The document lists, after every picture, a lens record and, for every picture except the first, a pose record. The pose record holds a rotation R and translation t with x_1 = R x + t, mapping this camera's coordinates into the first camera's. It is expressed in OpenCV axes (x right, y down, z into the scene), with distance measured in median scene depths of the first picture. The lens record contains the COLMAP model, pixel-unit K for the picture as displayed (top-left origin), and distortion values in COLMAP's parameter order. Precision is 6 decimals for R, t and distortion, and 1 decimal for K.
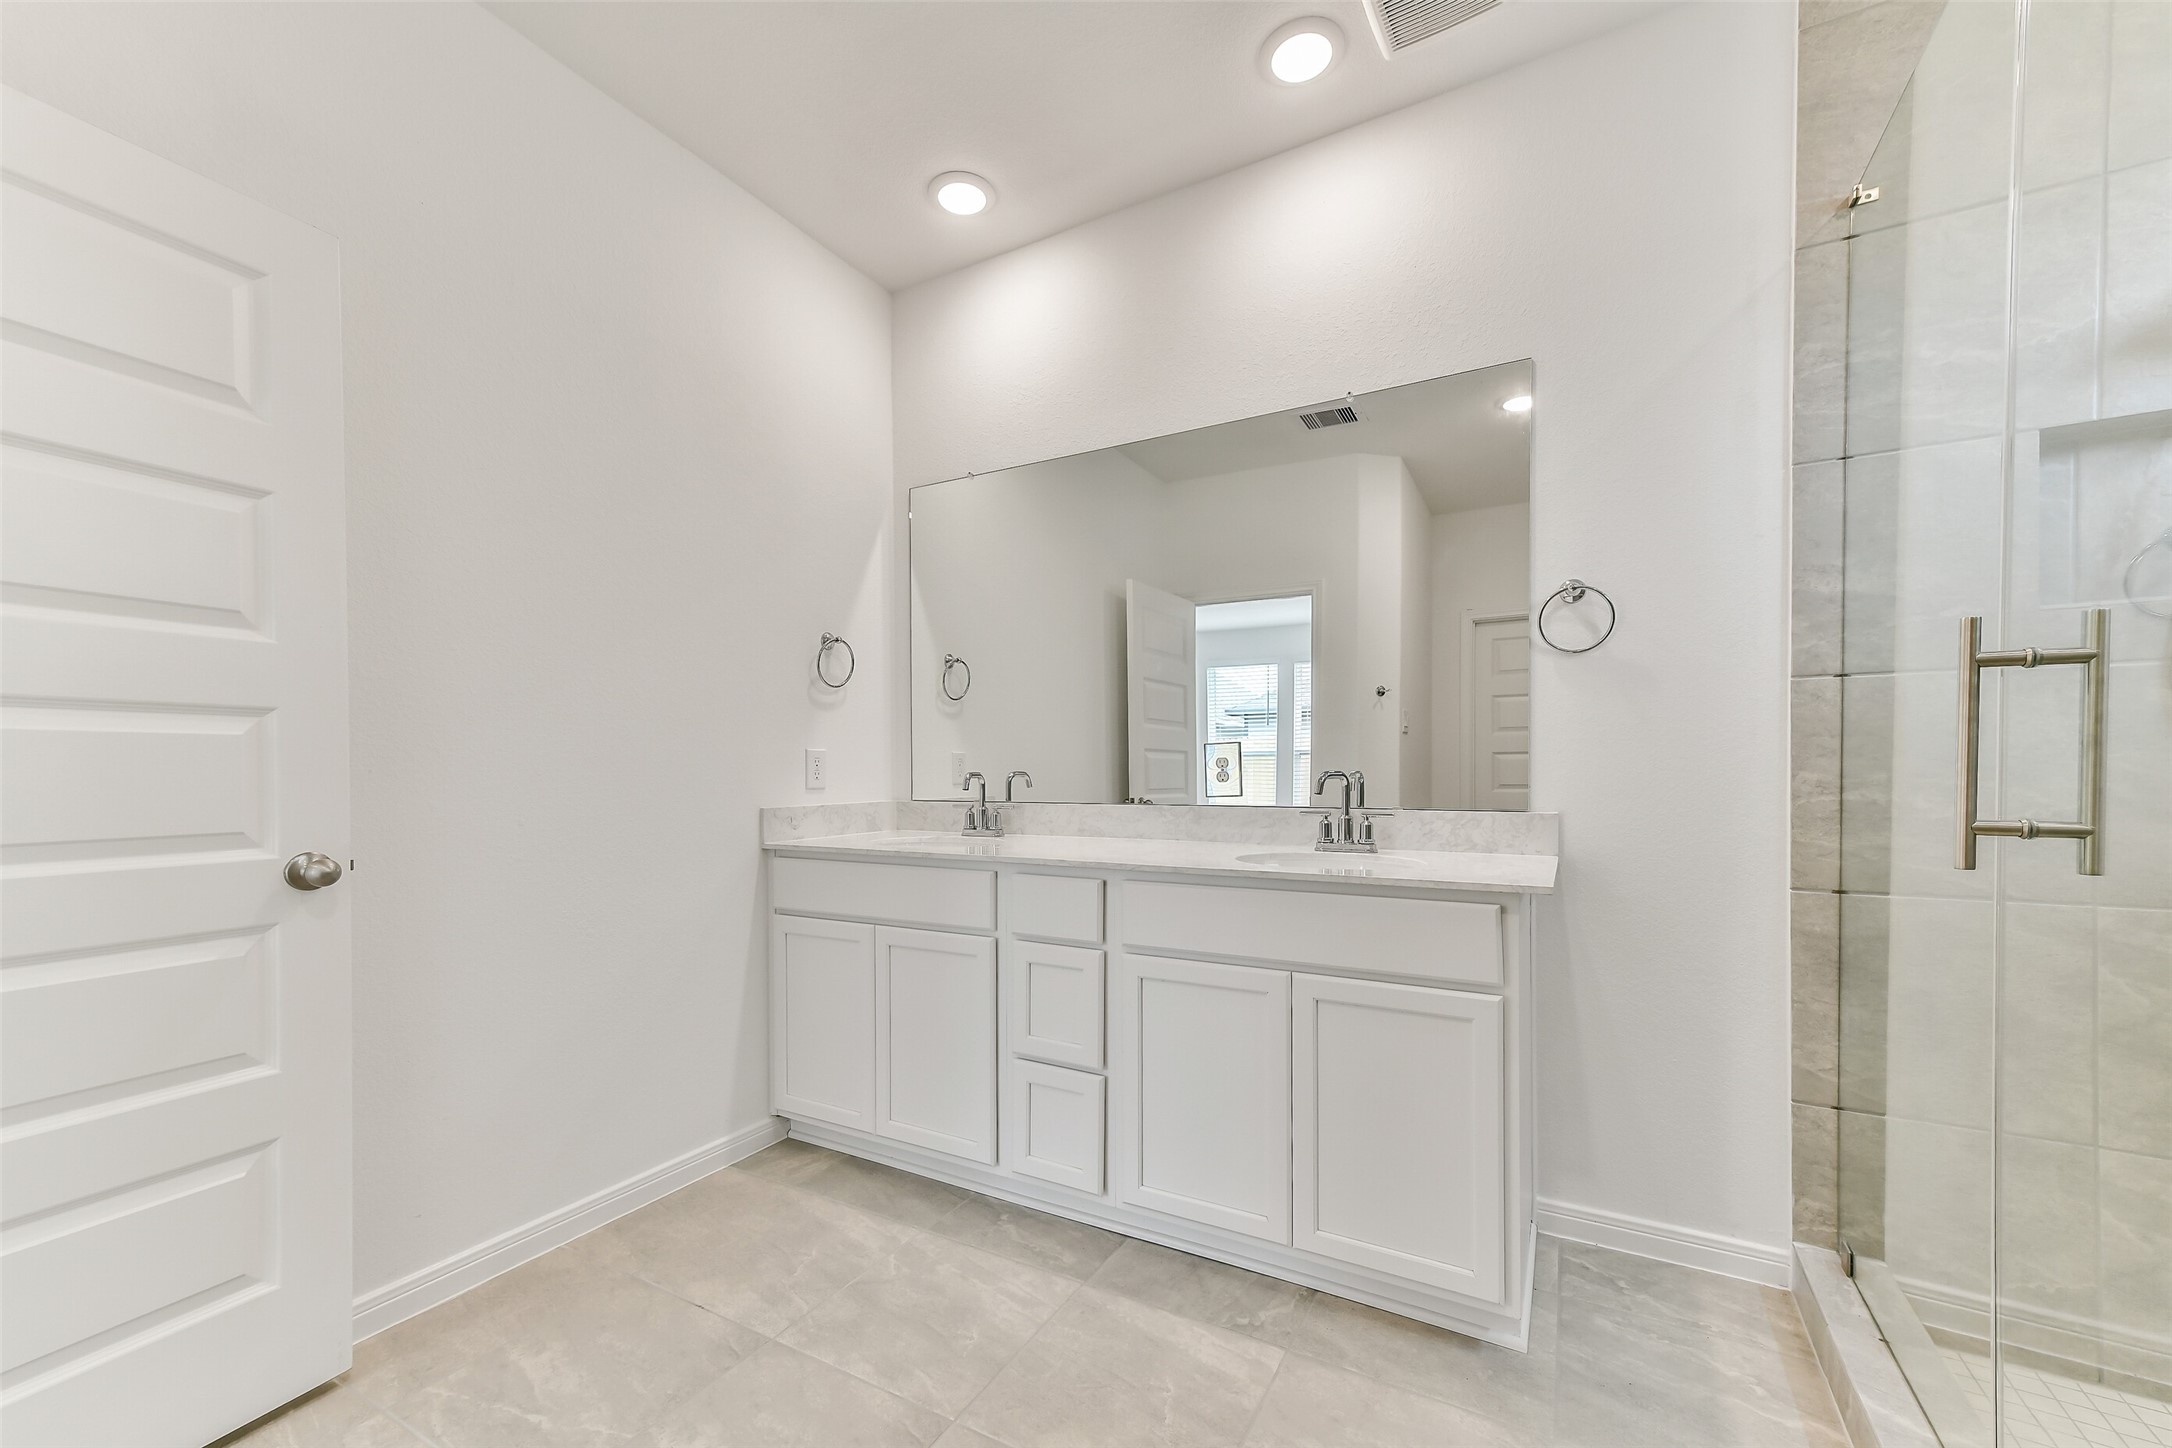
lens RADIAL K [[861.0, 0, 1088.2], [0, 861.0, 795.3], [0, 0, 1]] dist [0.017339, 0.000093]
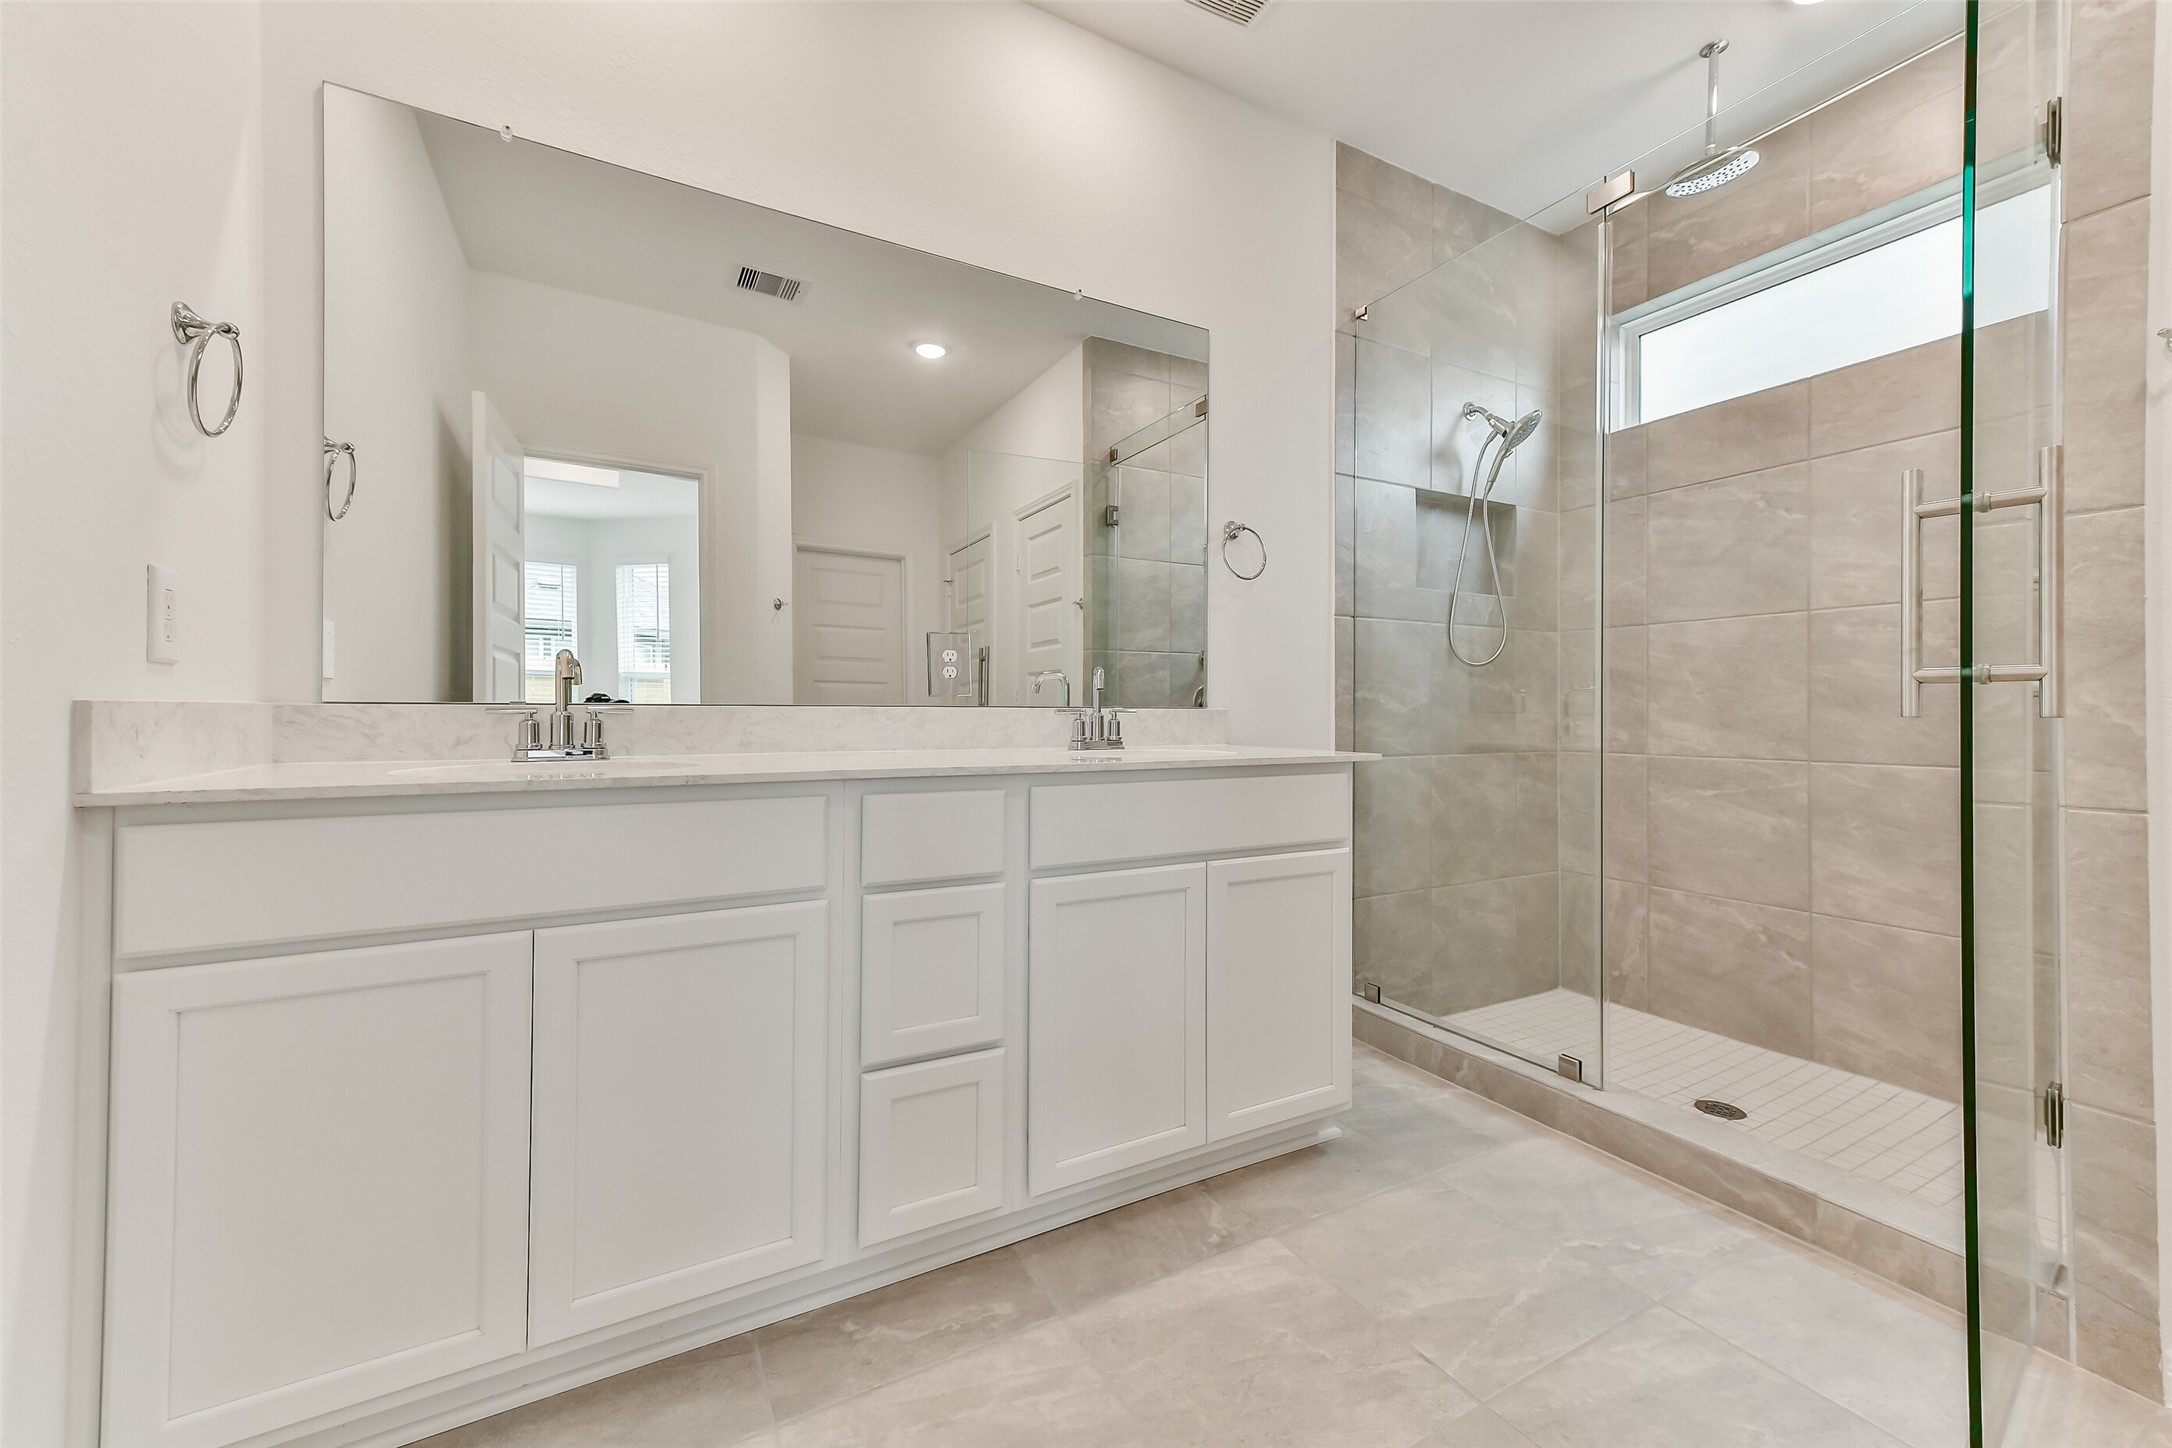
lens RADIAL K [[855.7, 0, 1086.0], [0, 855.7, 724.0], [0, 0, 1]] dist [0.014510, -0.000077]
pose [[0.525581, -0.003210, 0.850737, -0.616917], [0.020302, 0.999755, -0.008770, 0.050367], [-0.850501, 0.021881, 0.525518, 0.558044]]
